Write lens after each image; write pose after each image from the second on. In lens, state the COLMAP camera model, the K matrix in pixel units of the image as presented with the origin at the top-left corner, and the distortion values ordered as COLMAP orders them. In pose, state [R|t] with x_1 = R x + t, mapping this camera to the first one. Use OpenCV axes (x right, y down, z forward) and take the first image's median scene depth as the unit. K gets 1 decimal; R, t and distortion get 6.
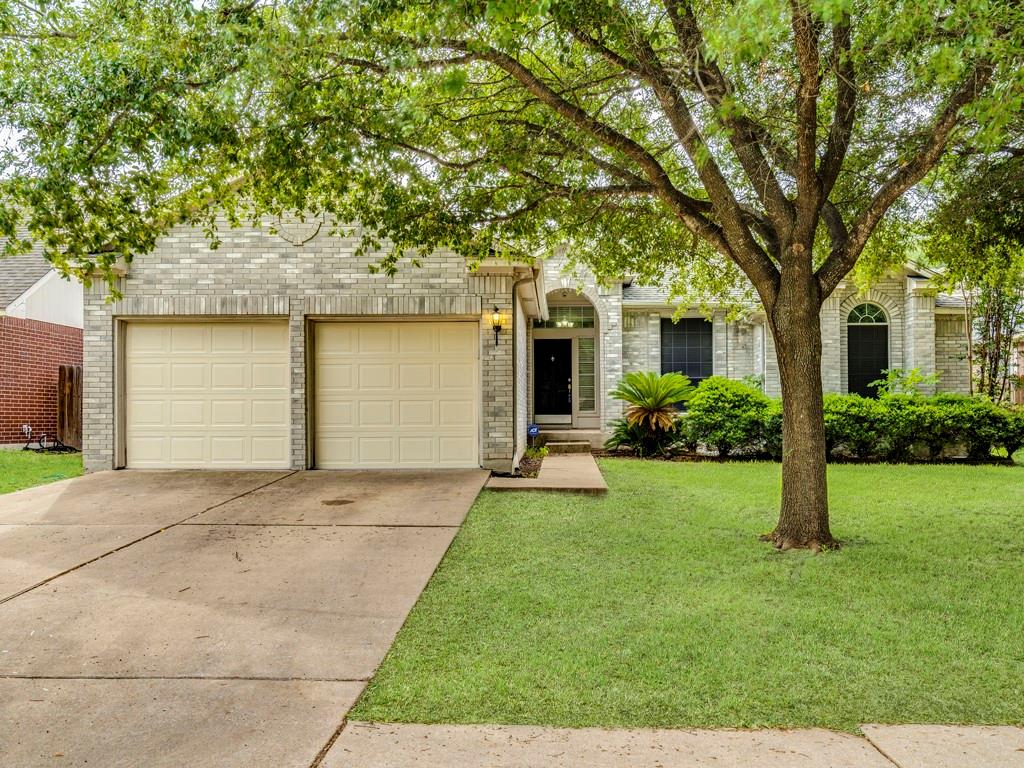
lens RADIAL K [[903.0, 0, 538.0], [0, 903.0, 399.6], [0, 0, 1]] dist [0.008176, -0.007696]
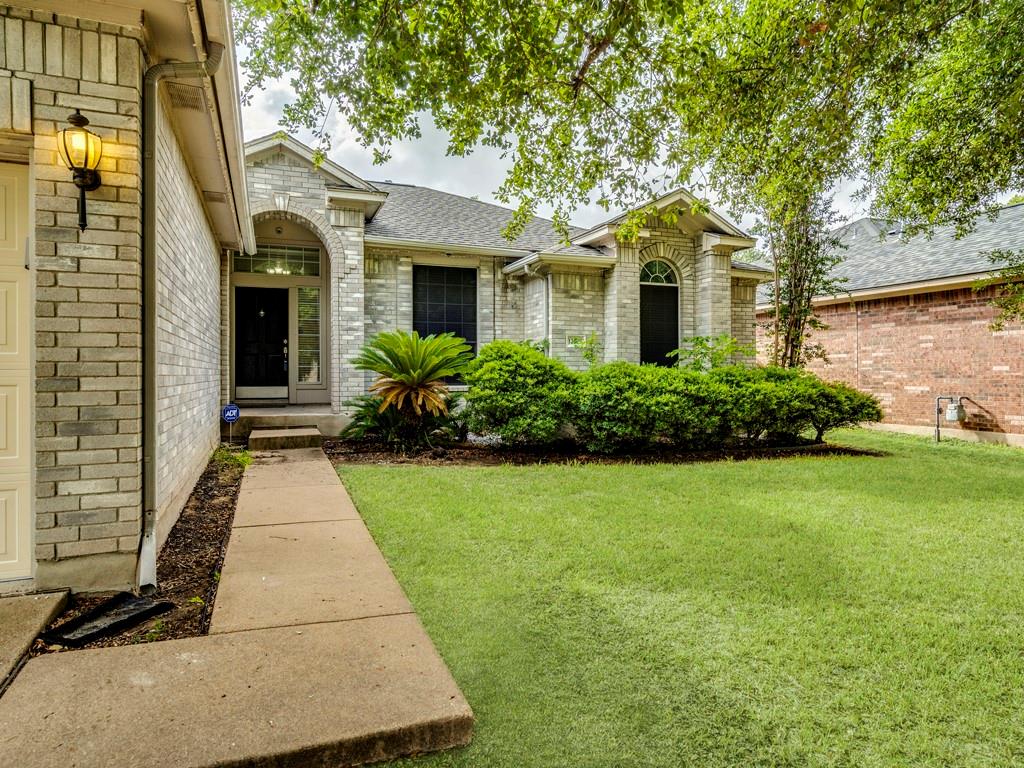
lens RADIAL K [[631.5, 0, 530.3], [0, 631.5, 372.5], [0, 0, 1]] dist [0.003802, 0.001909]
pose [[0.913952, 0.003444, 0.405807, 0.008450], [-0.011186, 0.999798, 0.016710, -0.007991], [-0.405667, -0.019811, 0.913806, 0.501284]]
